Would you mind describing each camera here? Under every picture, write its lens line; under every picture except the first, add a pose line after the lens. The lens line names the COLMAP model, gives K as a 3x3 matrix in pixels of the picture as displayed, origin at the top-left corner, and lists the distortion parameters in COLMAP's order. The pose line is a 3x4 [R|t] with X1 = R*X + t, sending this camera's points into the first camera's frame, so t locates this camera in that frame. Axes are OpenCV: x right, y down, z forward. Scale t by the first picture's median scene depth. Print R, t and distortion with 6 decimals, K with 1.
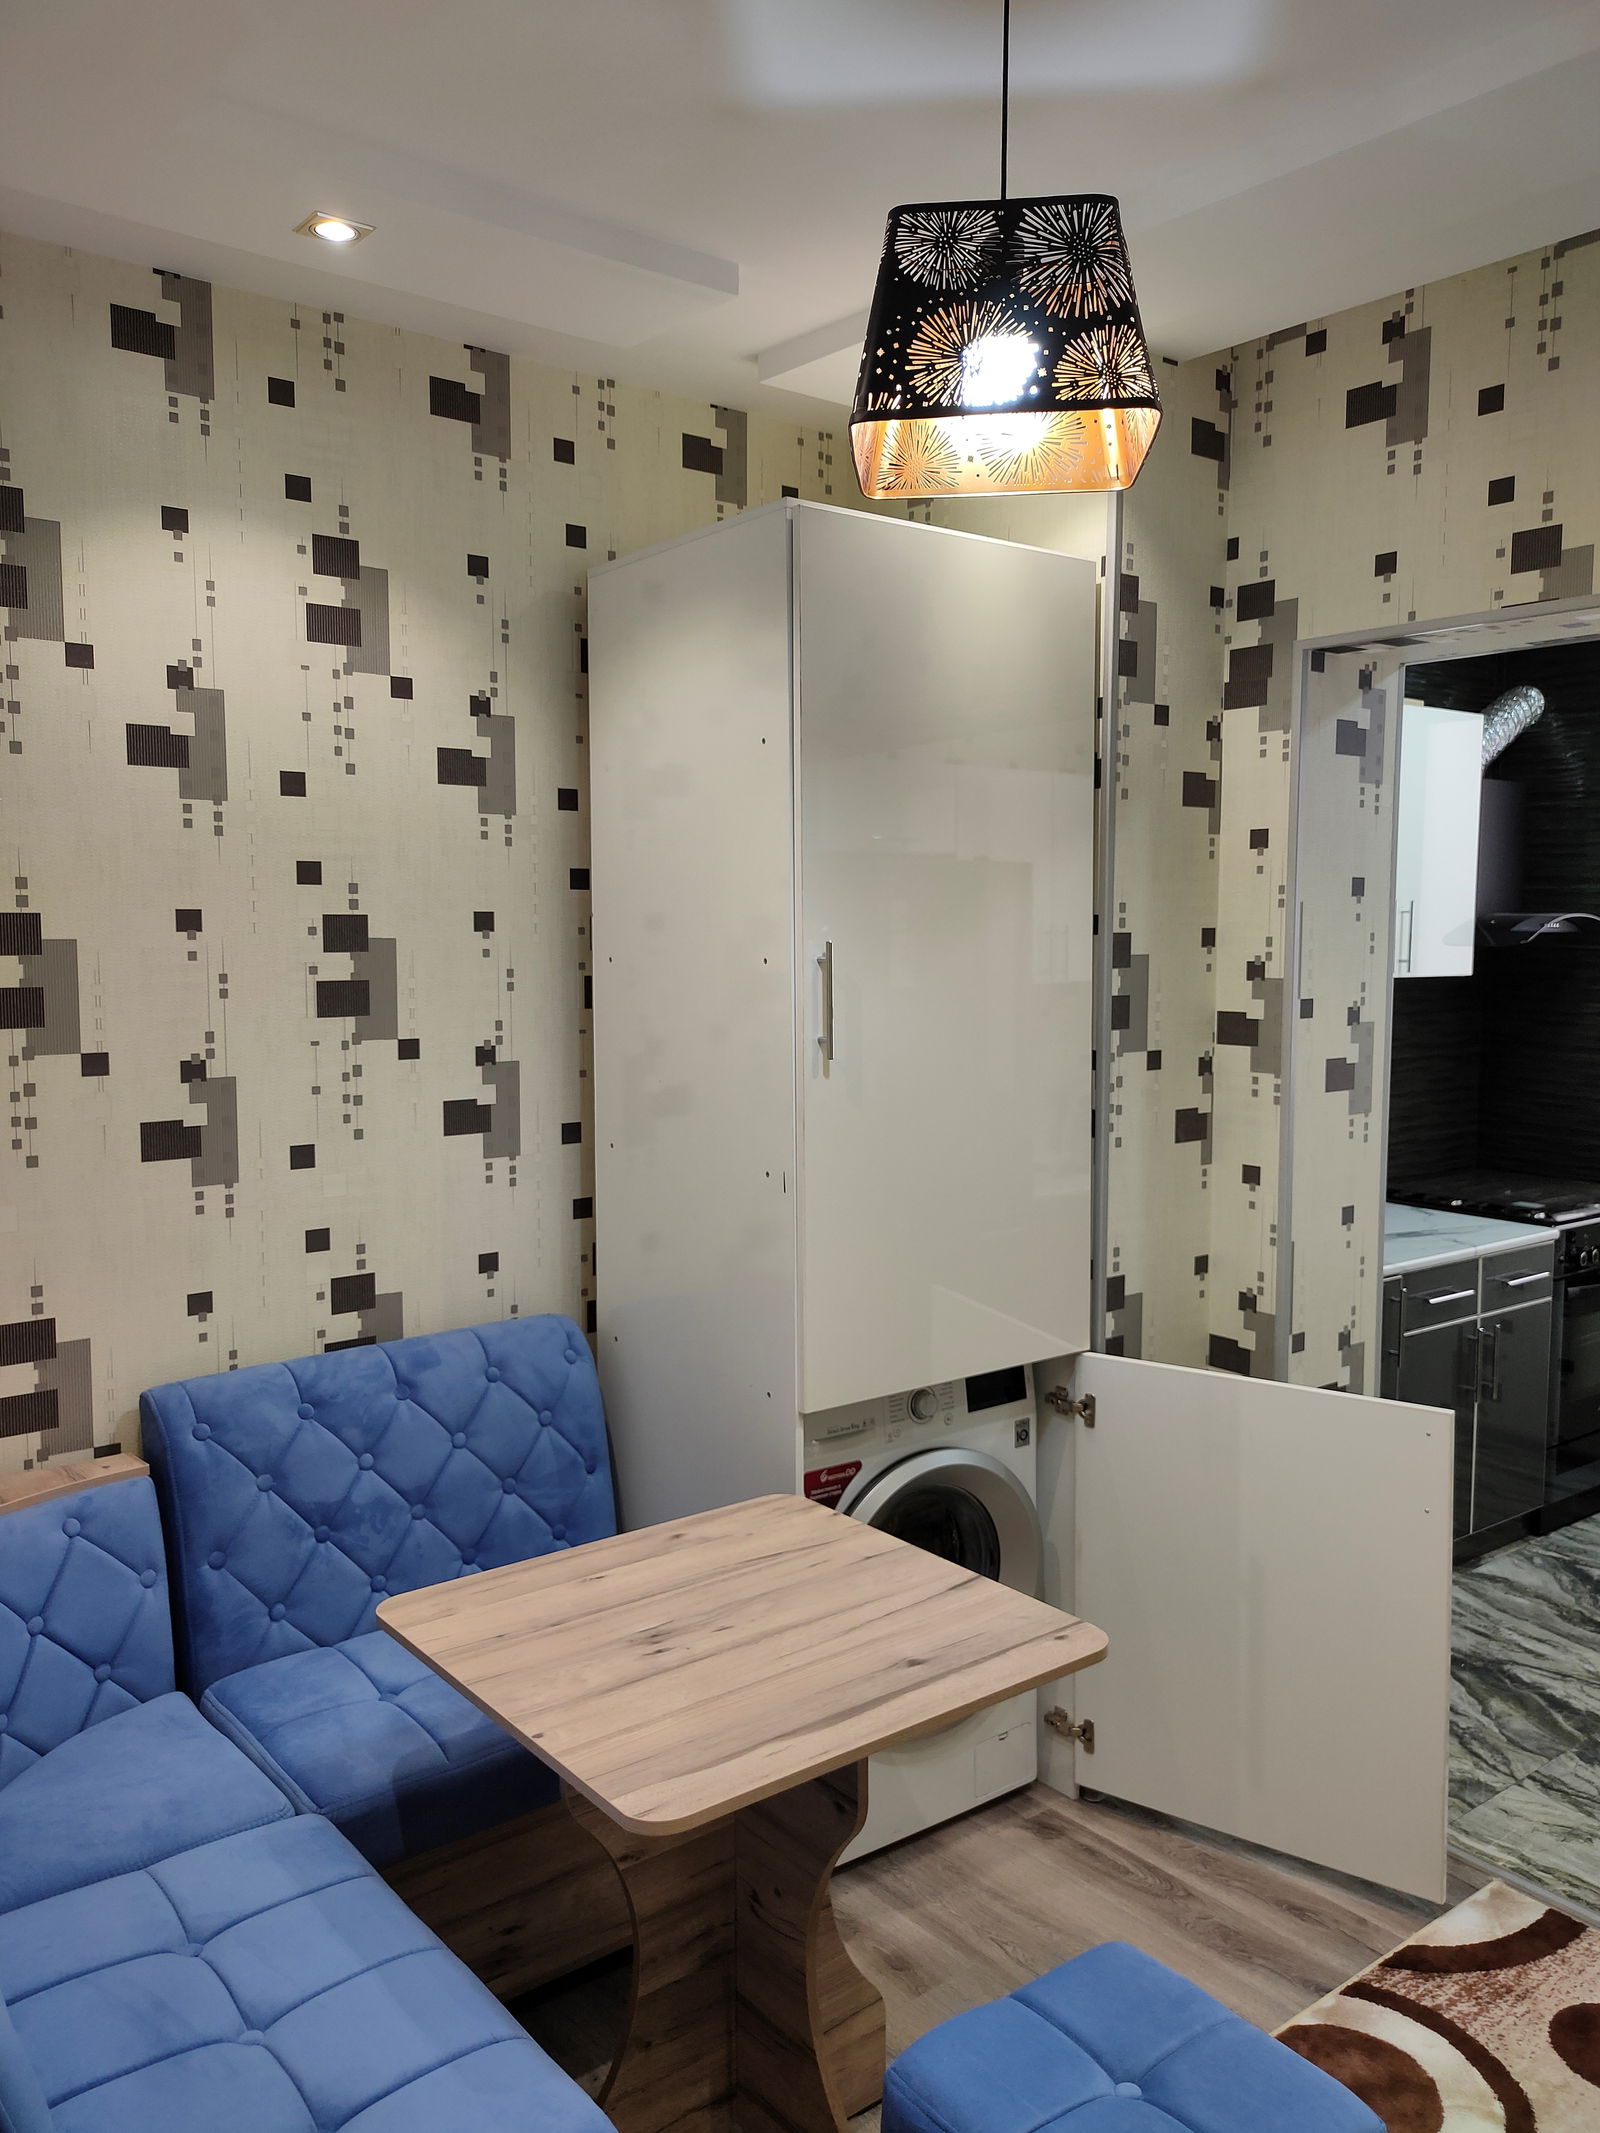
lens RADIAL K [[1648.1, 0, 810.5], [0, 1648.1, 1064.3], [0, 0, 1]] dist [0.043655, -0.007074]
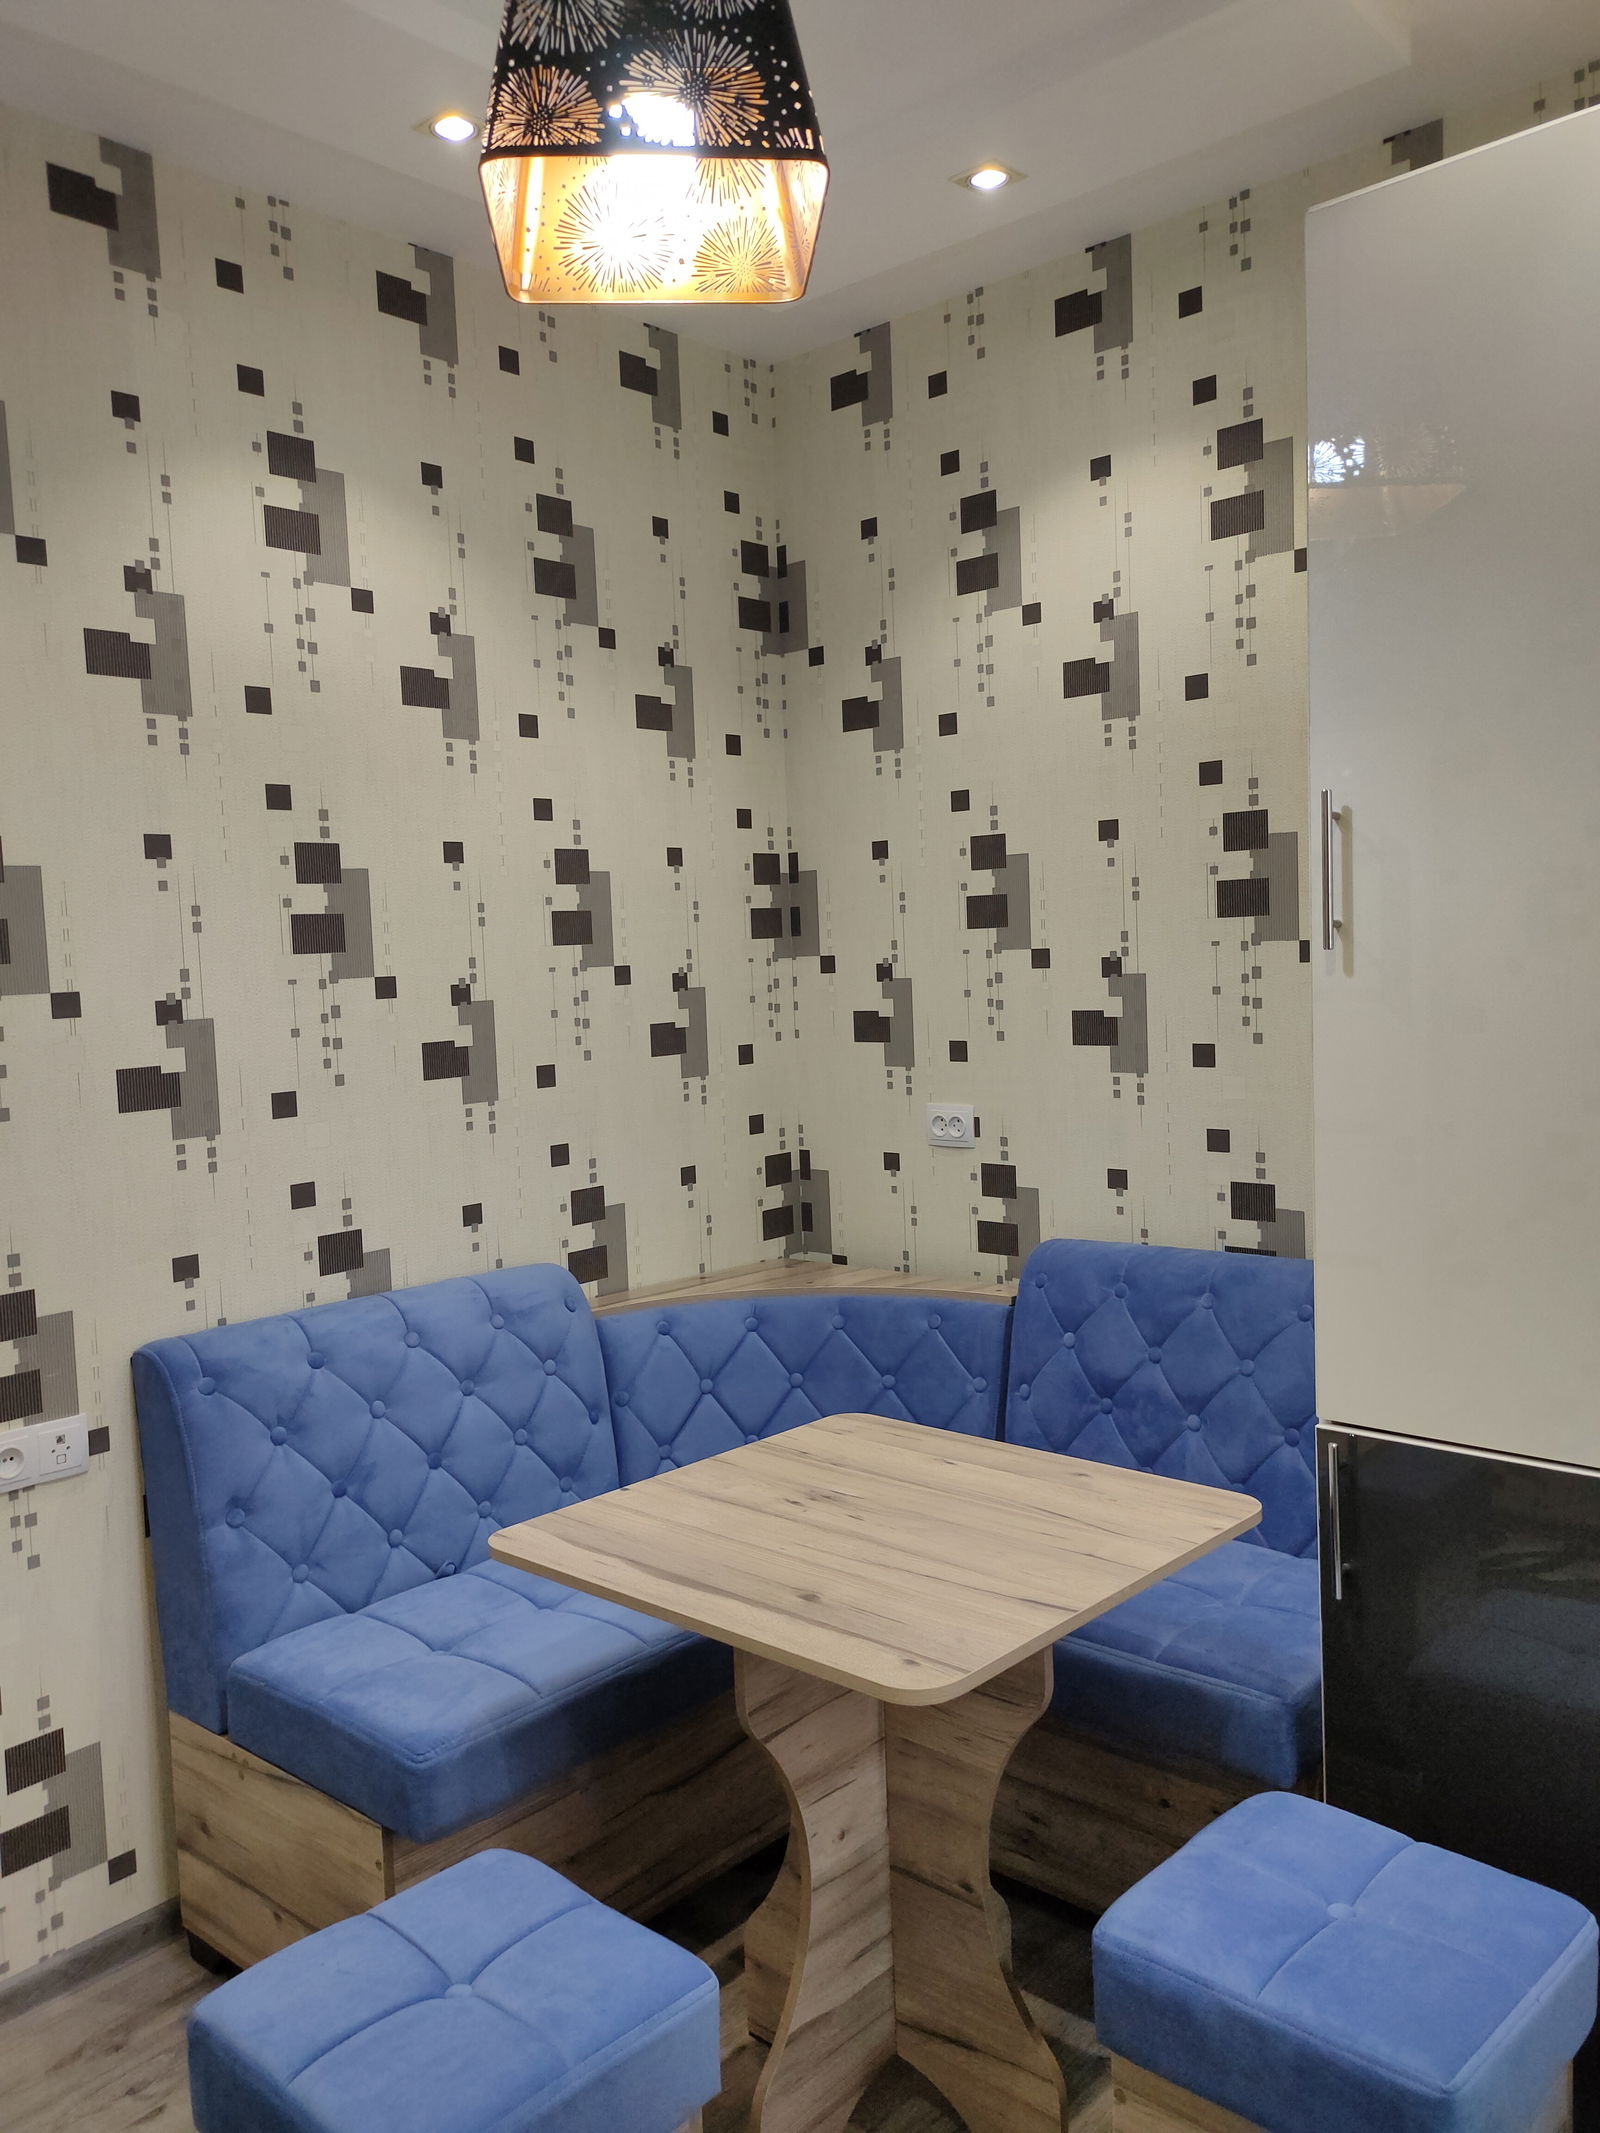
lens RADIAL K [[1648.1, 0, 810.7], [0, 1648.1, 1067.4], [0, 0, 1]] dist [0.043655, -0.007074]
pose [[0.167057, 0.063187, -0.983920, 0.709289], [-0.046302, 0.997346, 0.056187, 0.018974], [0.984859, 0.036171, 0.169540, 0.642854]]
